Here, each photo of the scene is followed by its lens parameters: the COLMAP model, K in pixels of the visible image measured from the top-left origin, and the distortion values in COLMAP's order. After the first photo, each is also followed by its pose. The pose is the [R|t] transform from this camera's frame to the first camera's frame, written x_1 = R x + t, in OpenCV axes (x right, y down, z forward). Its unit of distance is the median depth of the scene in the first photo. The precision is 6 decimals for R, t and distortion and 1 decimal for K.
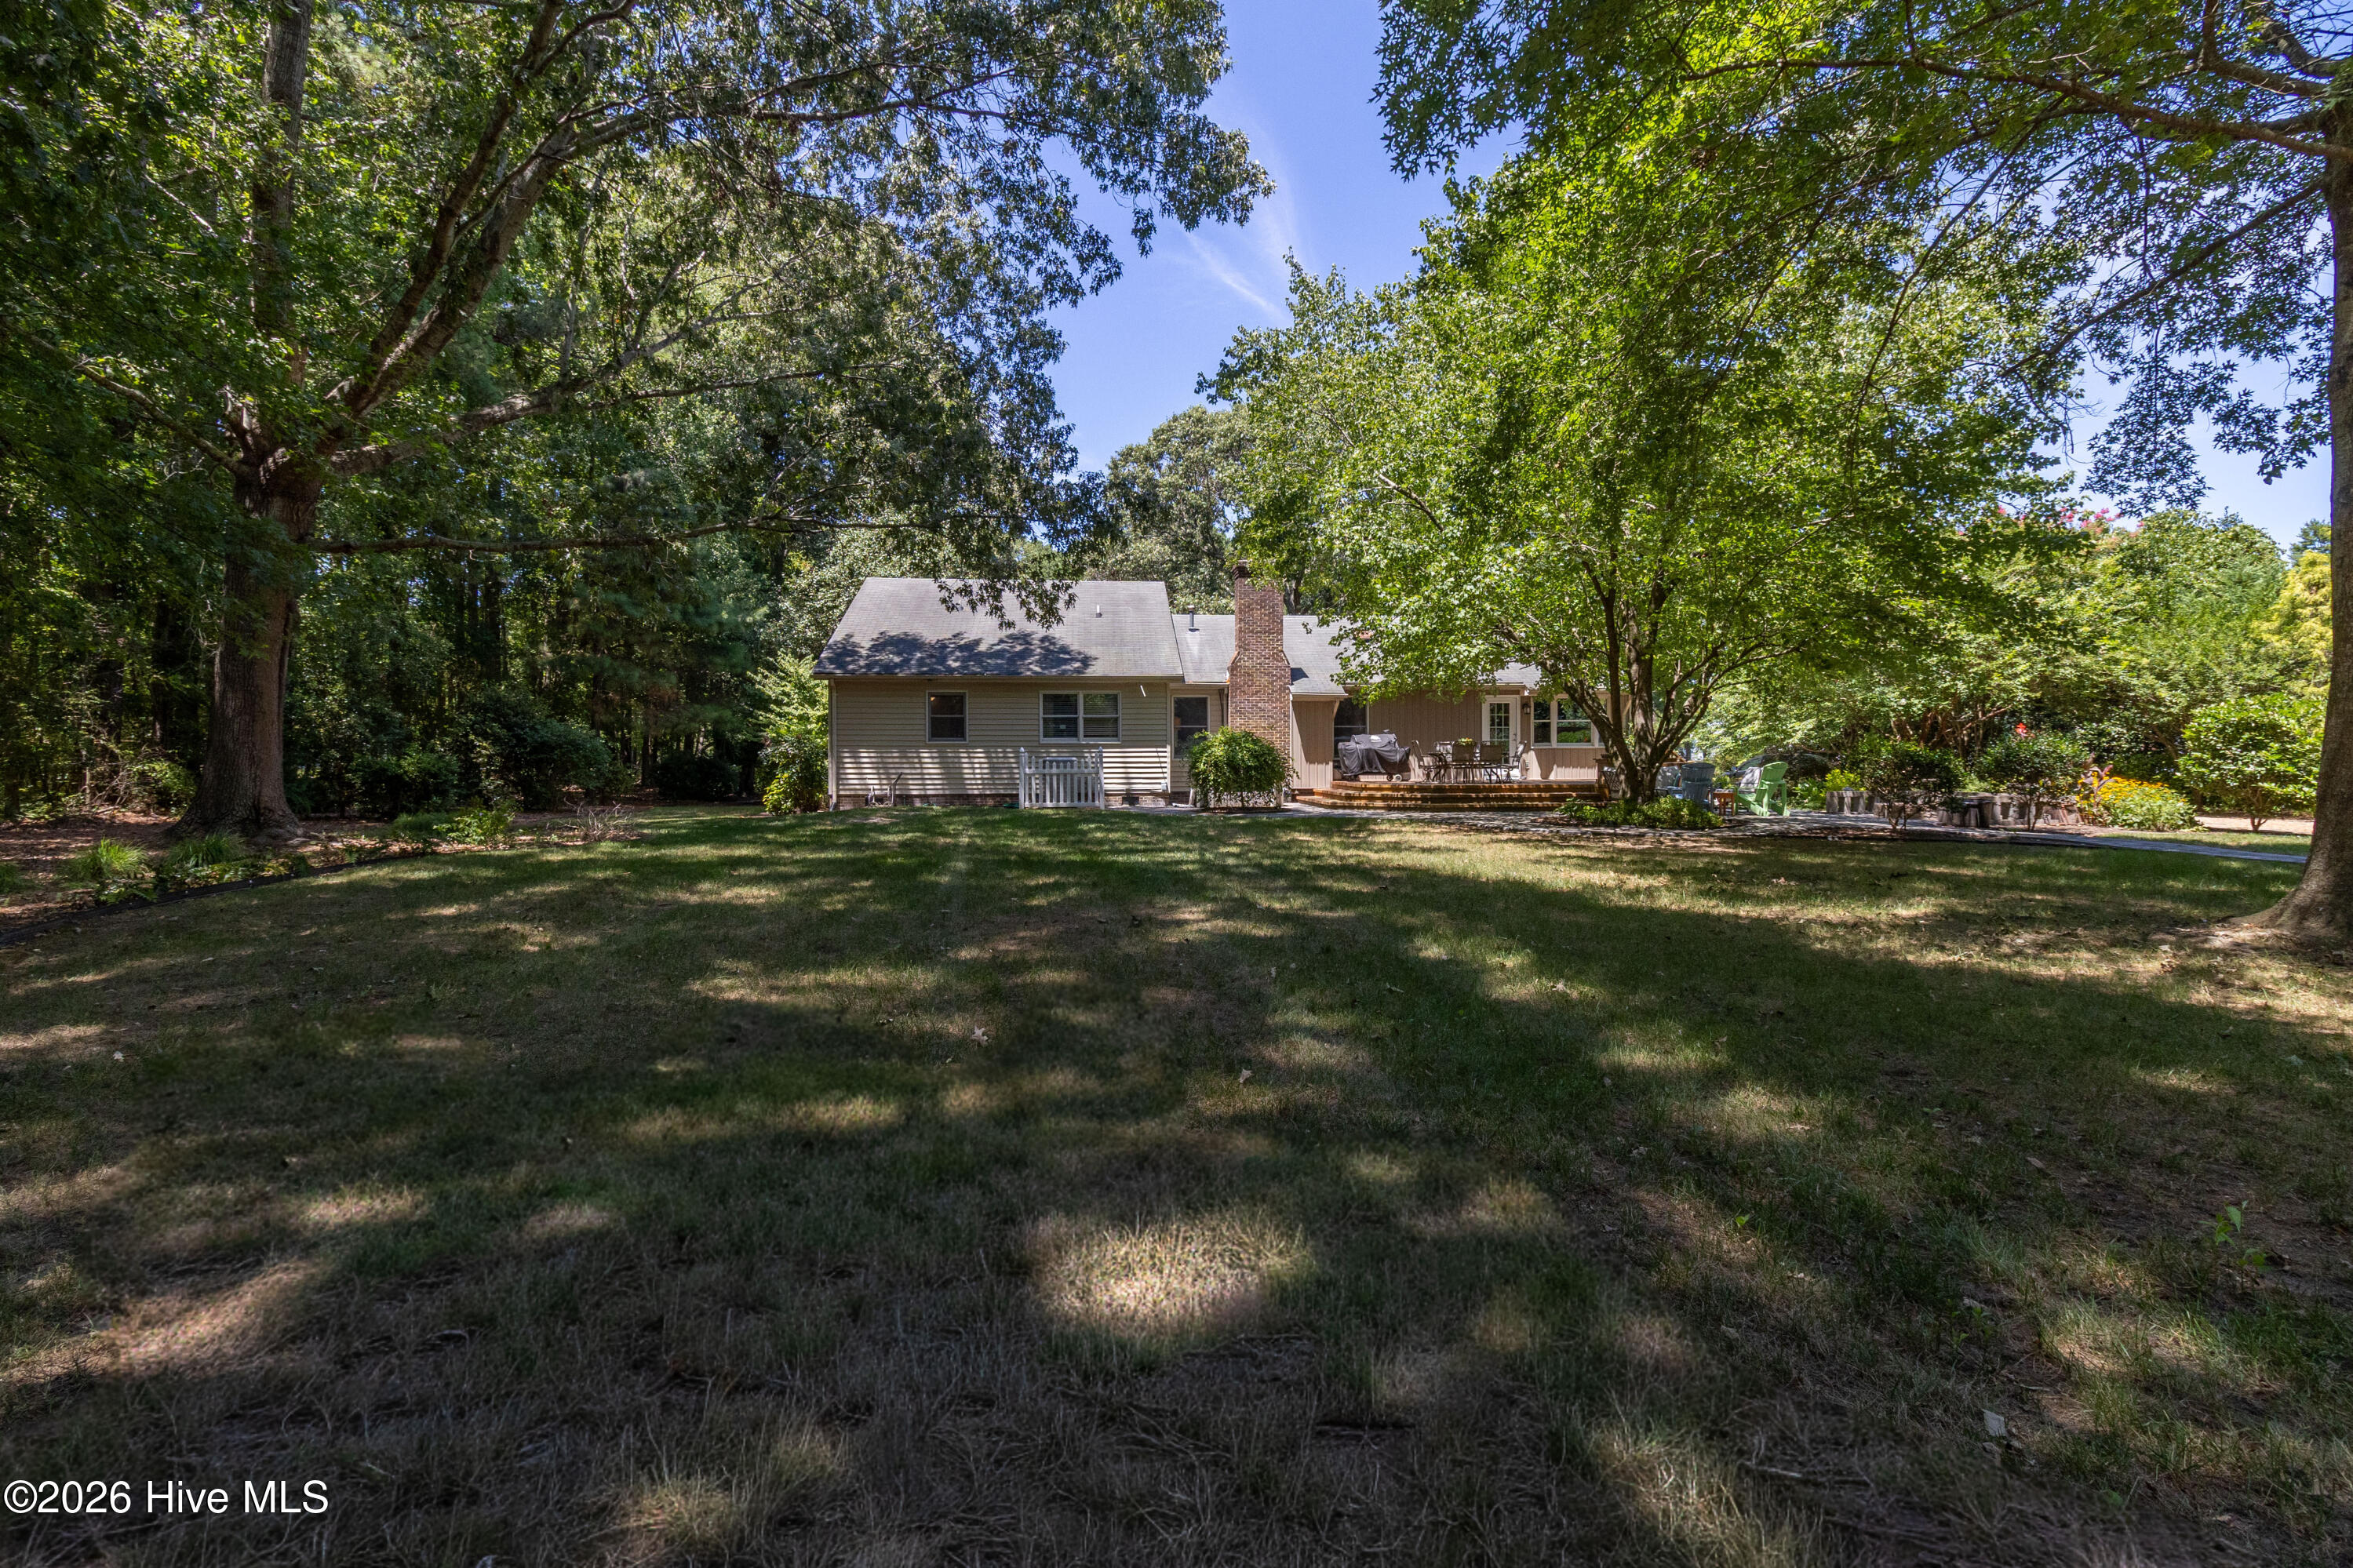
lens RADIAL K [[1081.0, 0, 1176.7], [0, 1081.0, 778.0], [0, 0, 1]] dist [0.000119, -0.000341]
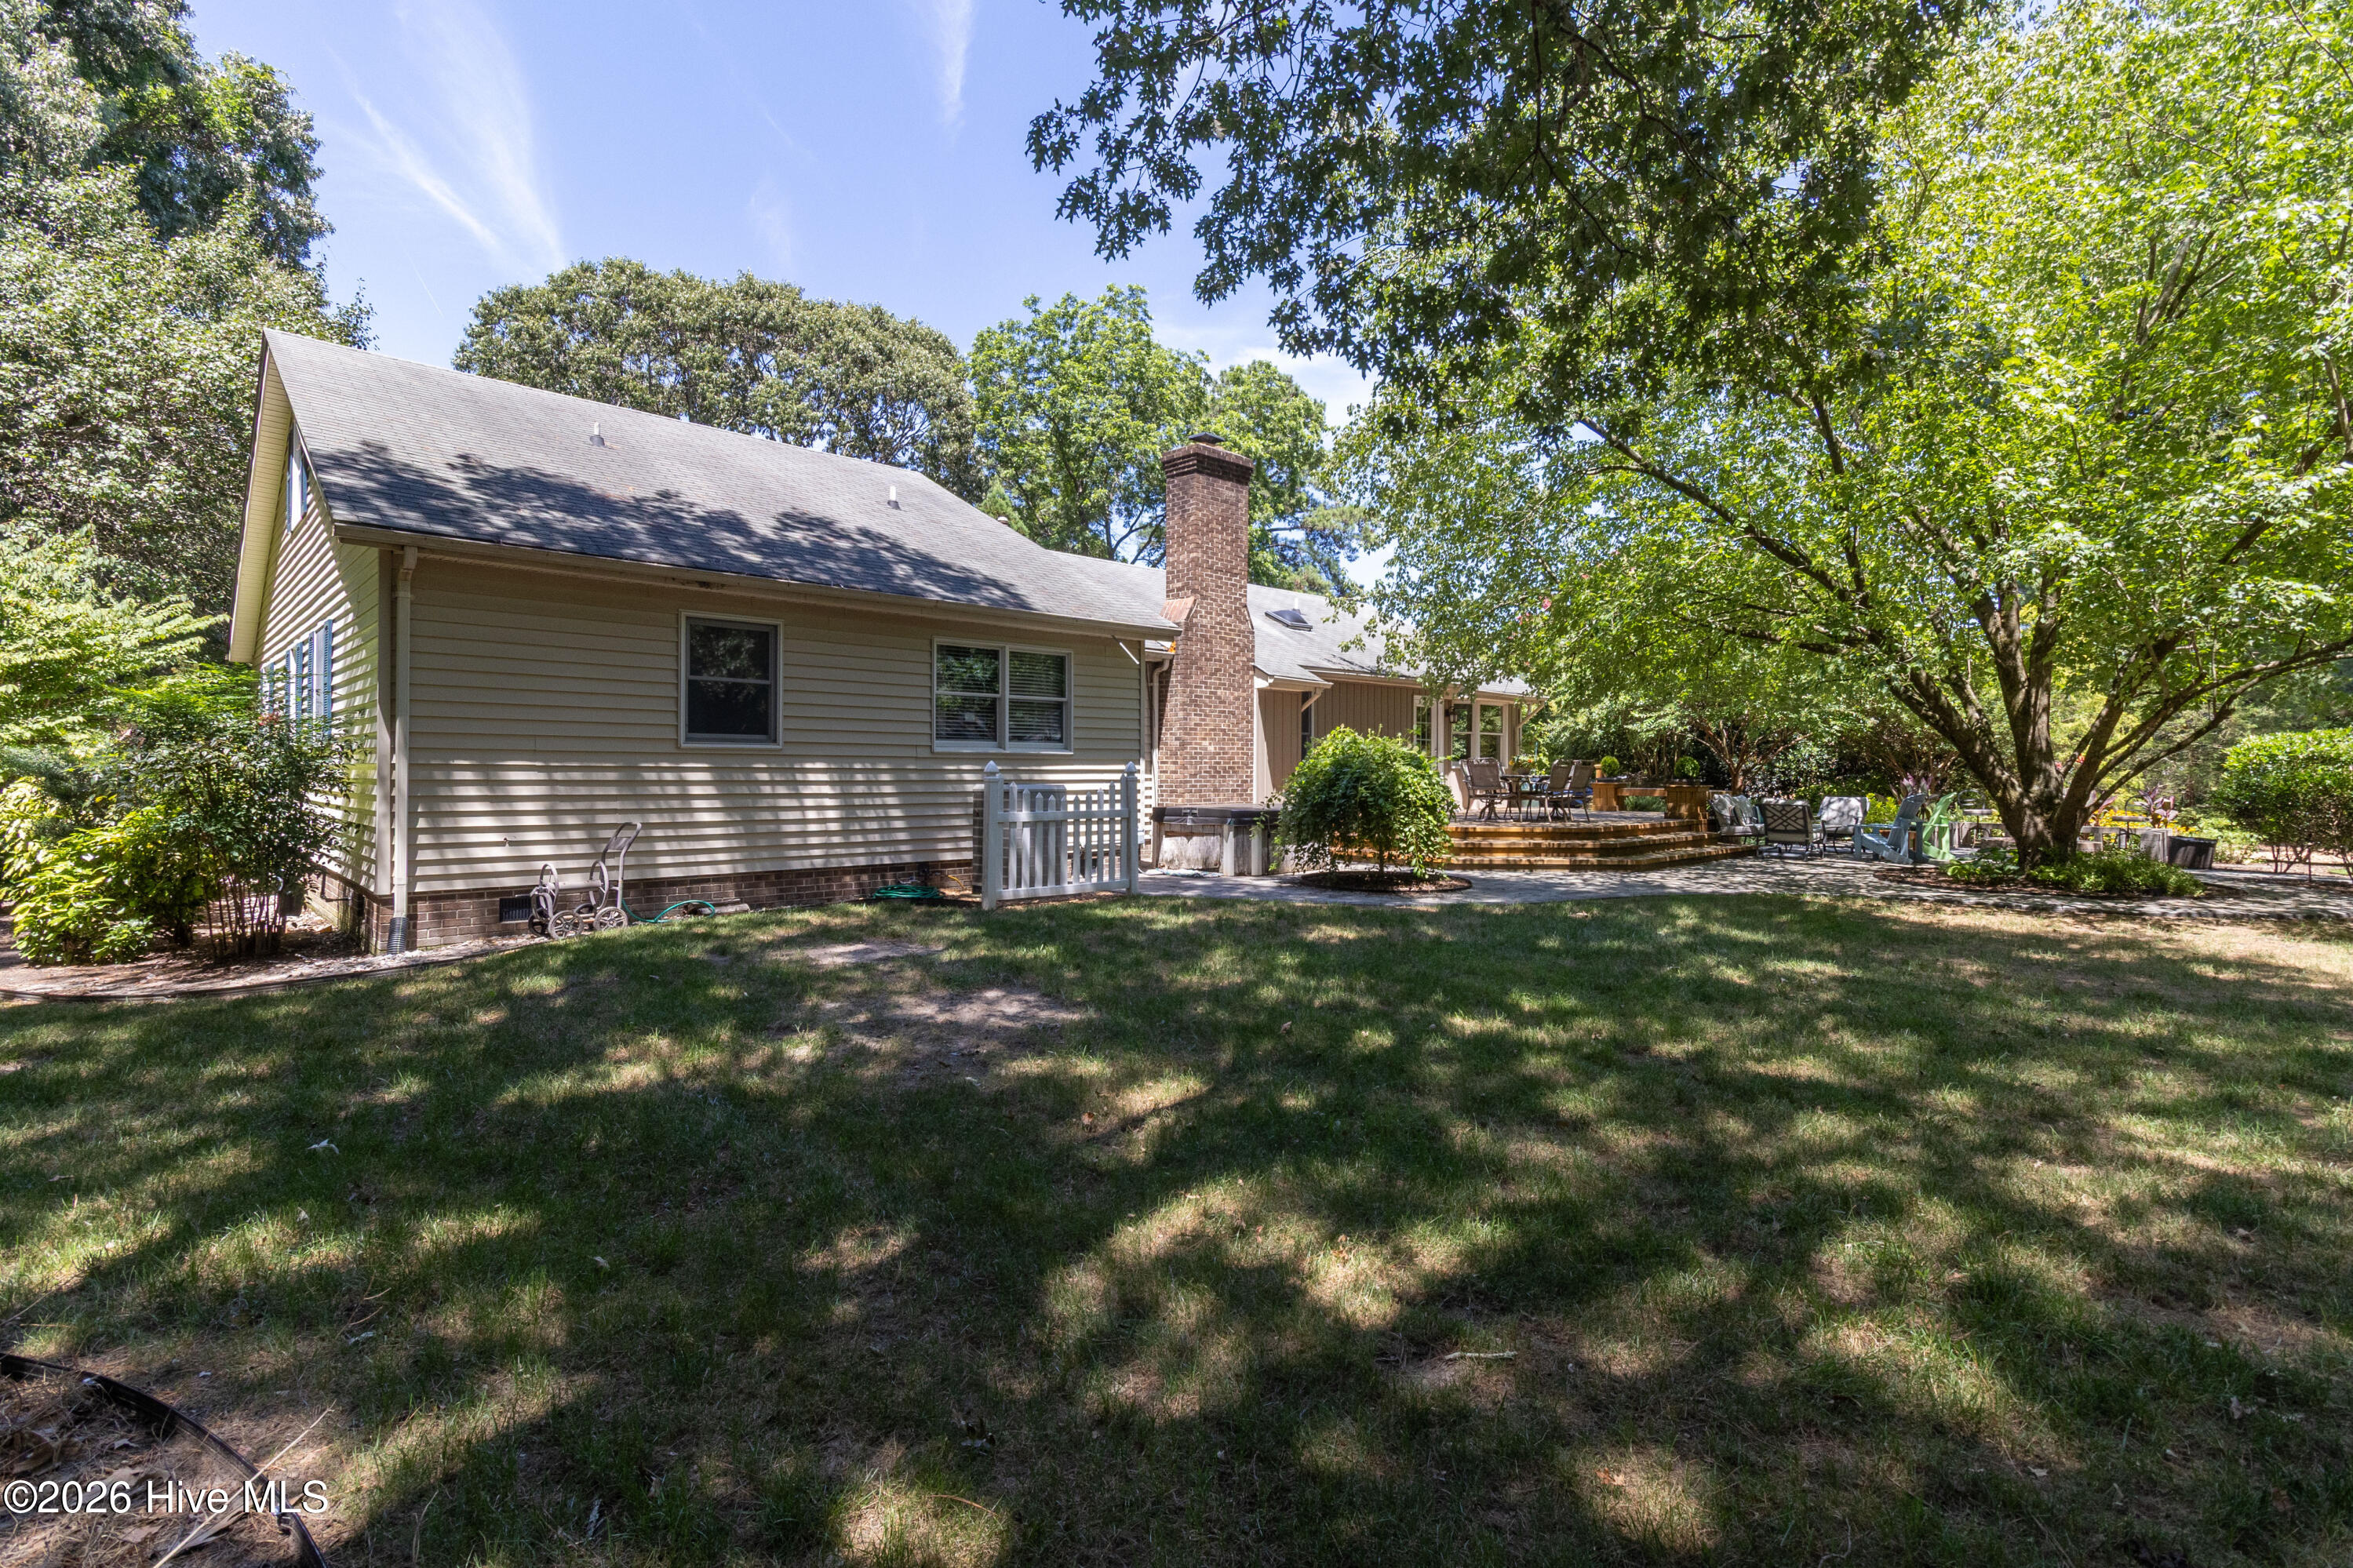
lens RADIAL K [[1081.0, 0, 1176.0], [0, 1081.0, 781.6], [0, 0, 1]] dist [0.000119, -0.000341]
pose [[0.831556, -0.002910, 0.555433, -0.304639], [0.006659, 0.999967, -0.004730, -0.016629], [-0.555401, 0.007631, 0.831548, 0.569224]]
